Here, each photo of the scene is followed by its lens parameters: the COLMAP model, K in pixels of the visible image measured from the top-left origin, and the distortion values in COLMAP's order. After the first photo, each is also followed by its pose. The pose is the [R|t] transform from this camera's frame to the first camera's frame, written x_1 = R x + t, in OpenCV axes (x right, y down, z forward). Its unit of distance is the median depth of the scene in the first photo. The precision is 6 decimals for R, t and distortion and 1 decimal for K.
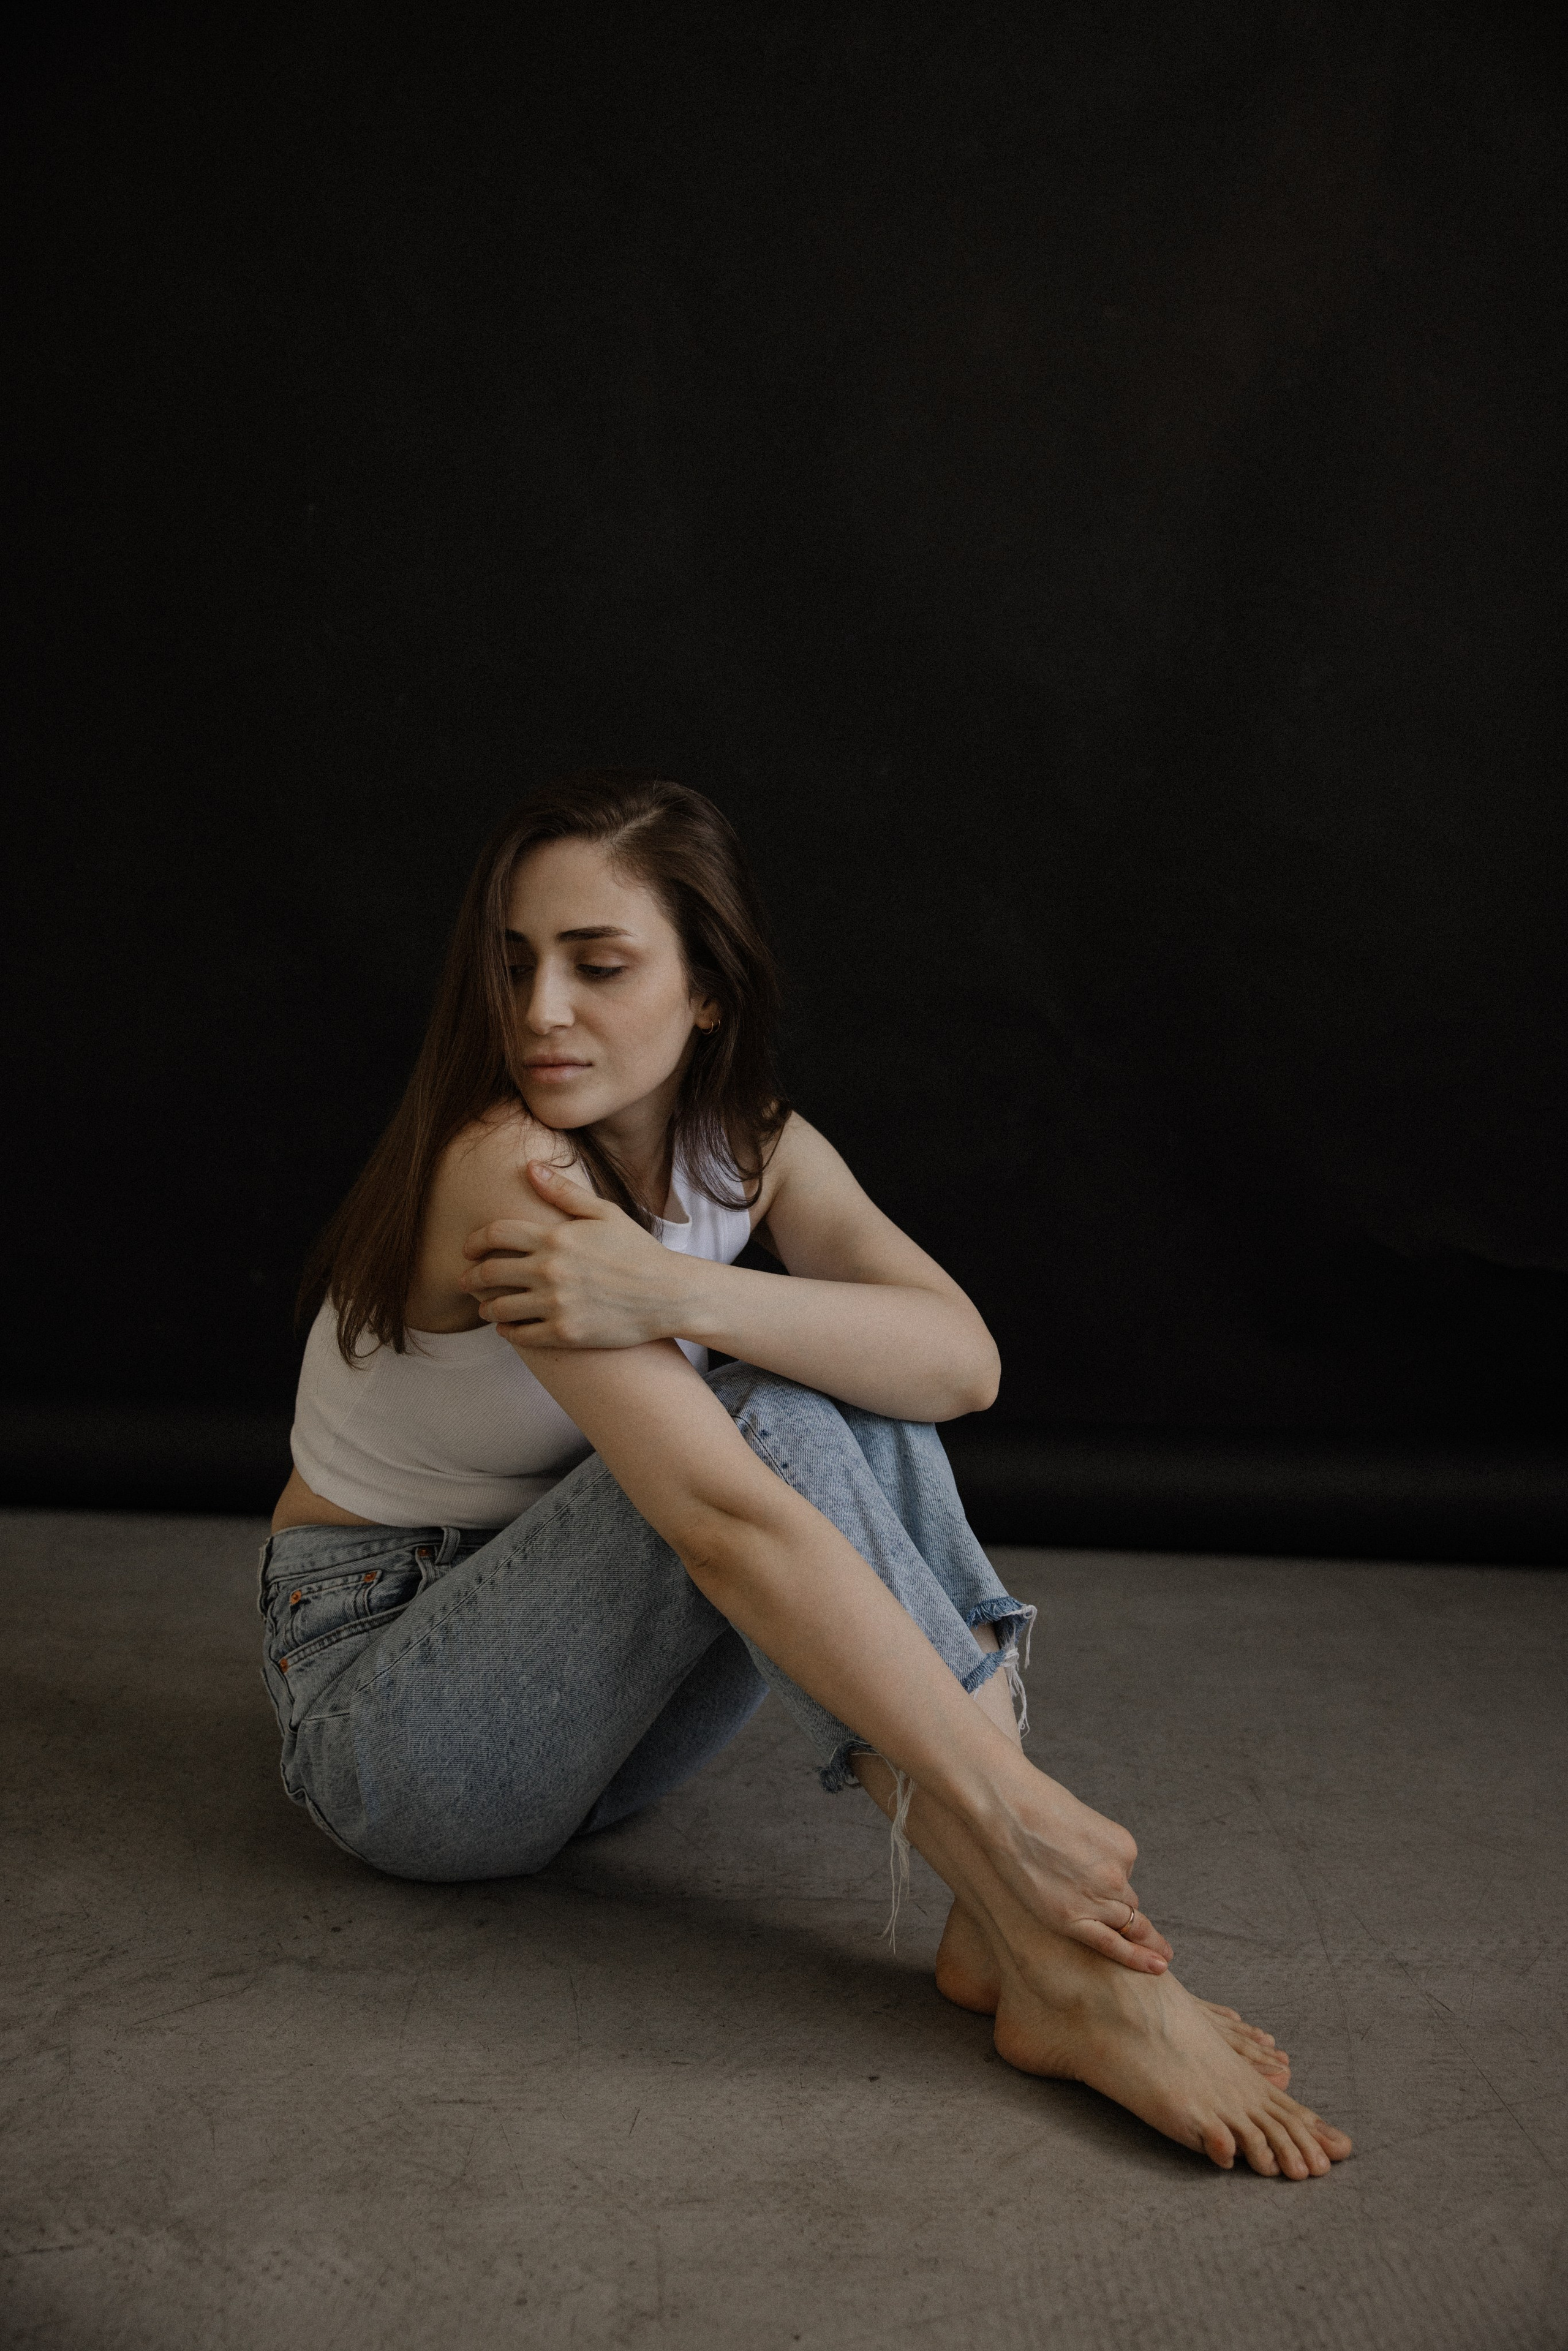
lens RADIAL K [[2588.2, 0, 784.0], [0, 2588.2, 1175.5], [0, 0, 1]] dist [0.388262, -0.478244]
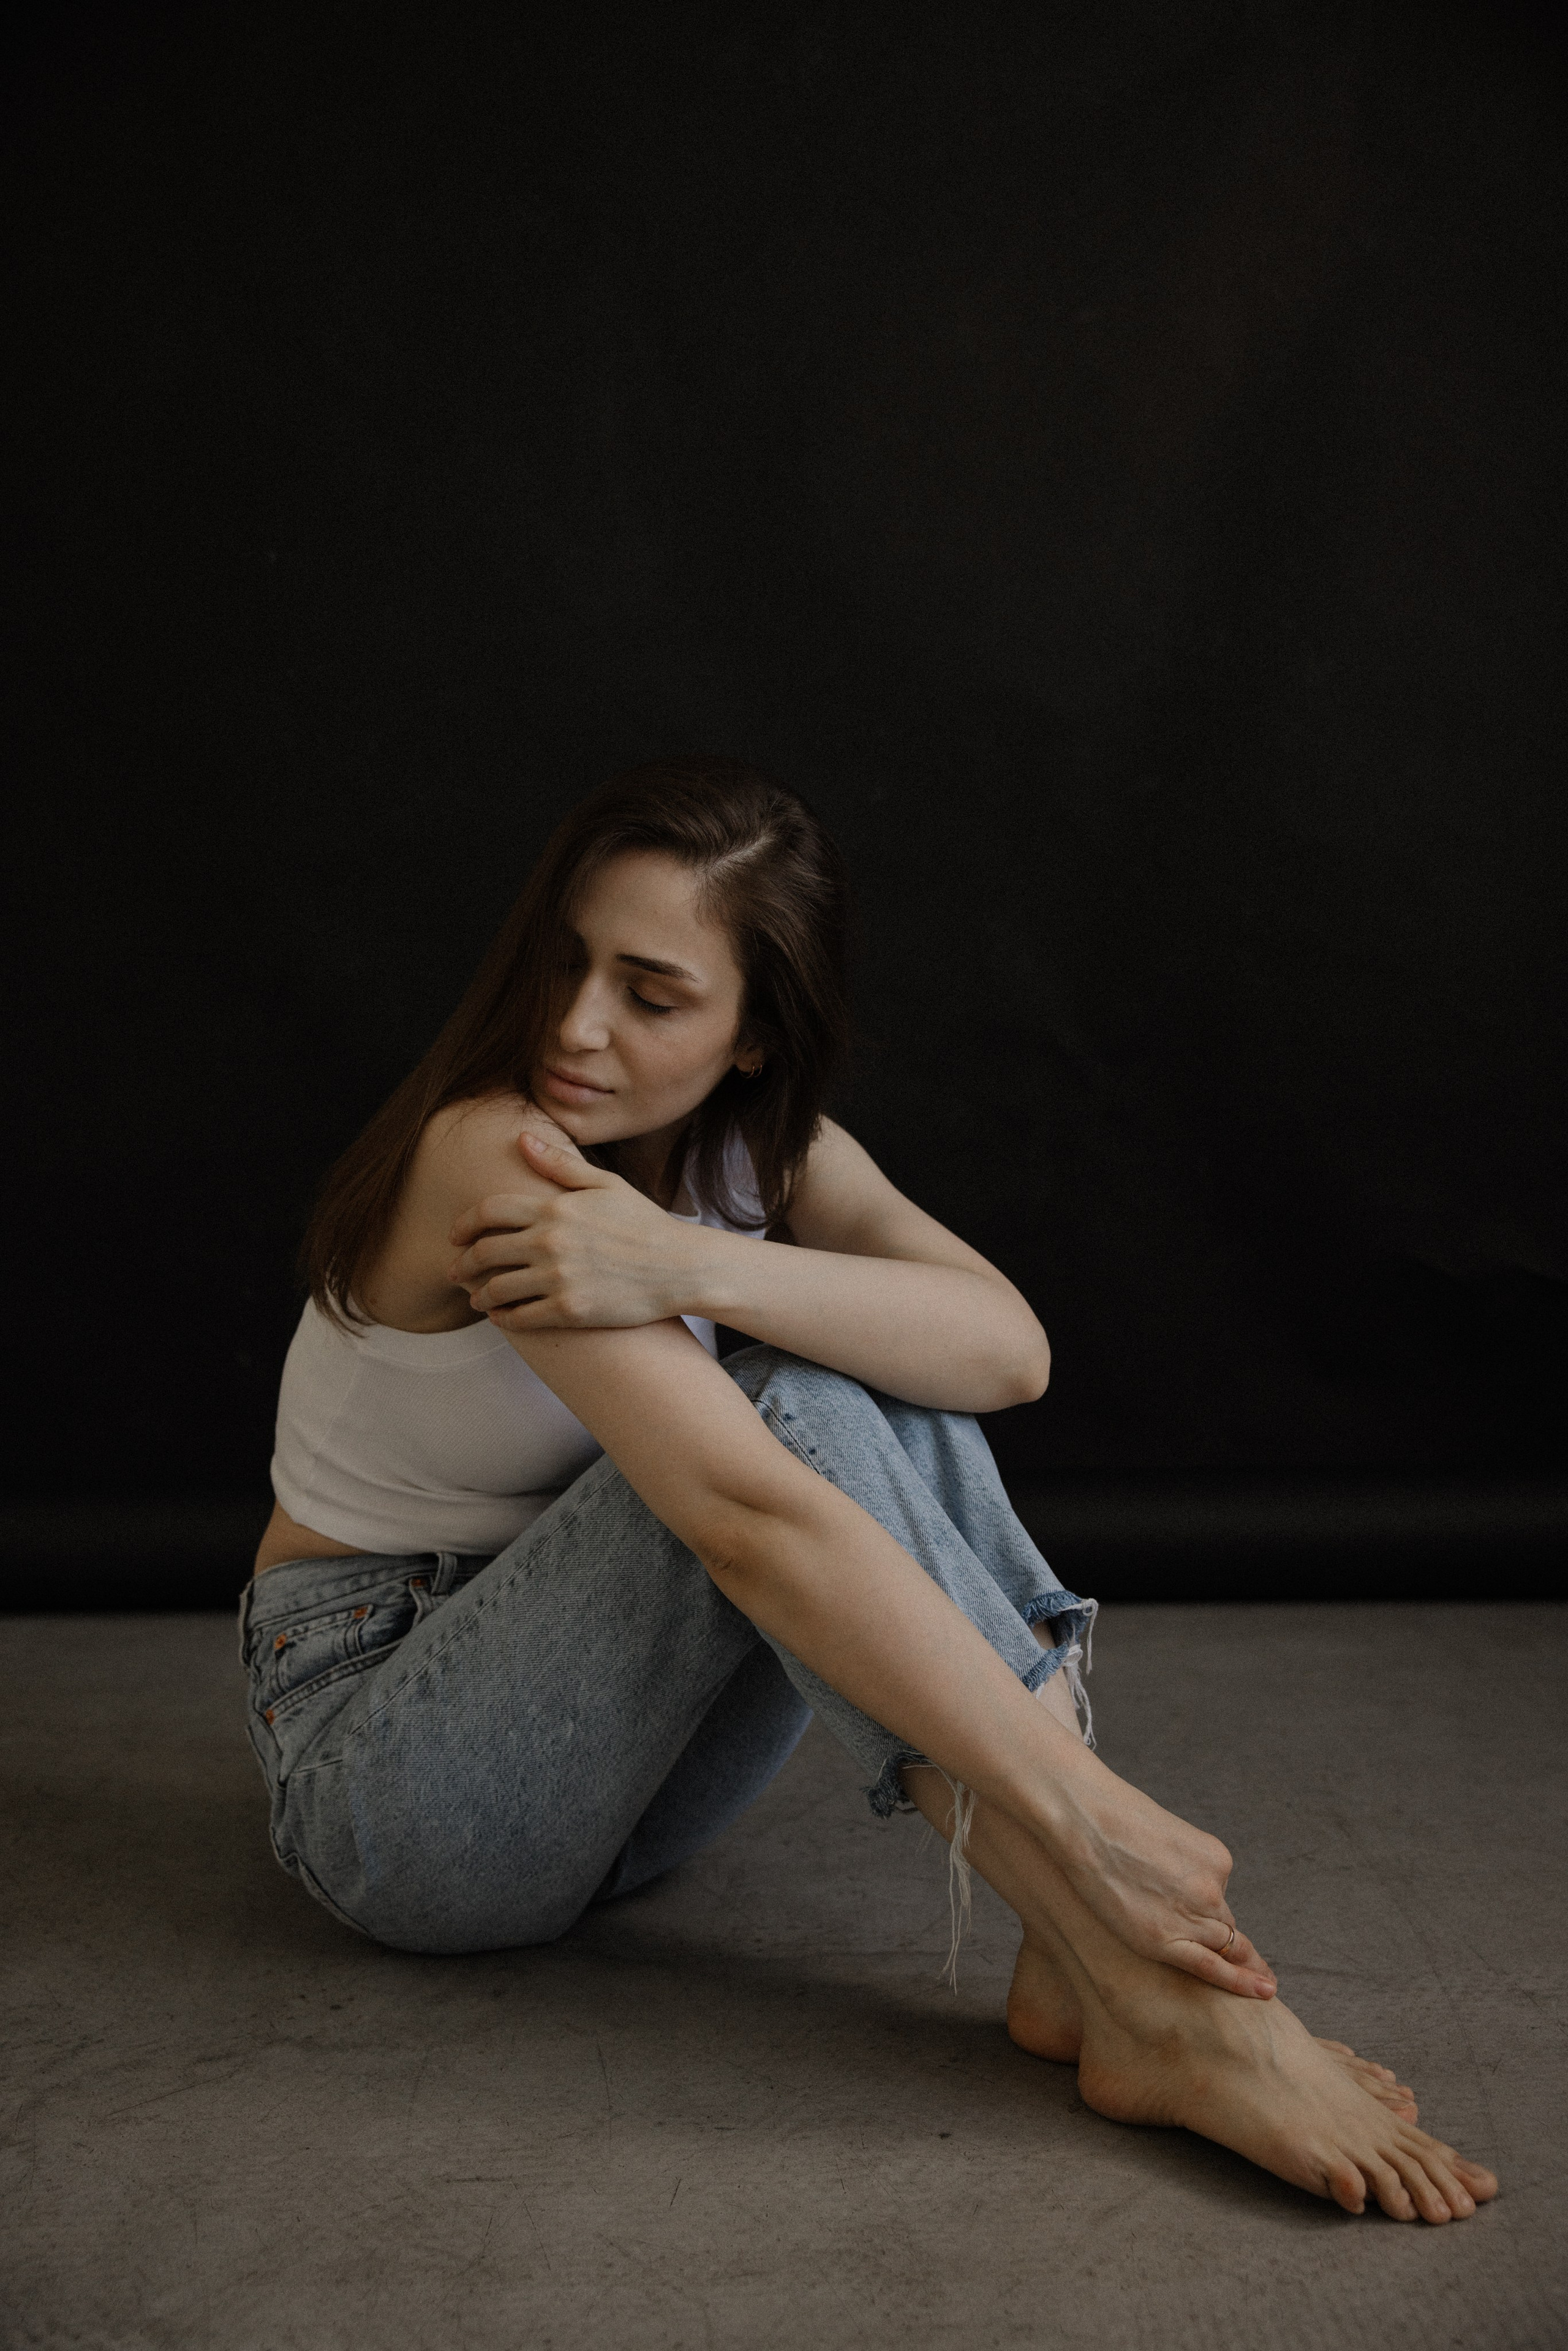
lens RADIAL K [[2588.2, 0, 784.0], [0, 2588.2, 1175.5], [0, 0, 1]] dist [0.388262, -0.478244]
pose [[0.999035, -0.043900, -0.001416, -0.004004], [0.043765, 0.997653, -0.052662, 0.062584], [0.003724, 0.052550, 0.998611, 0.093529]]
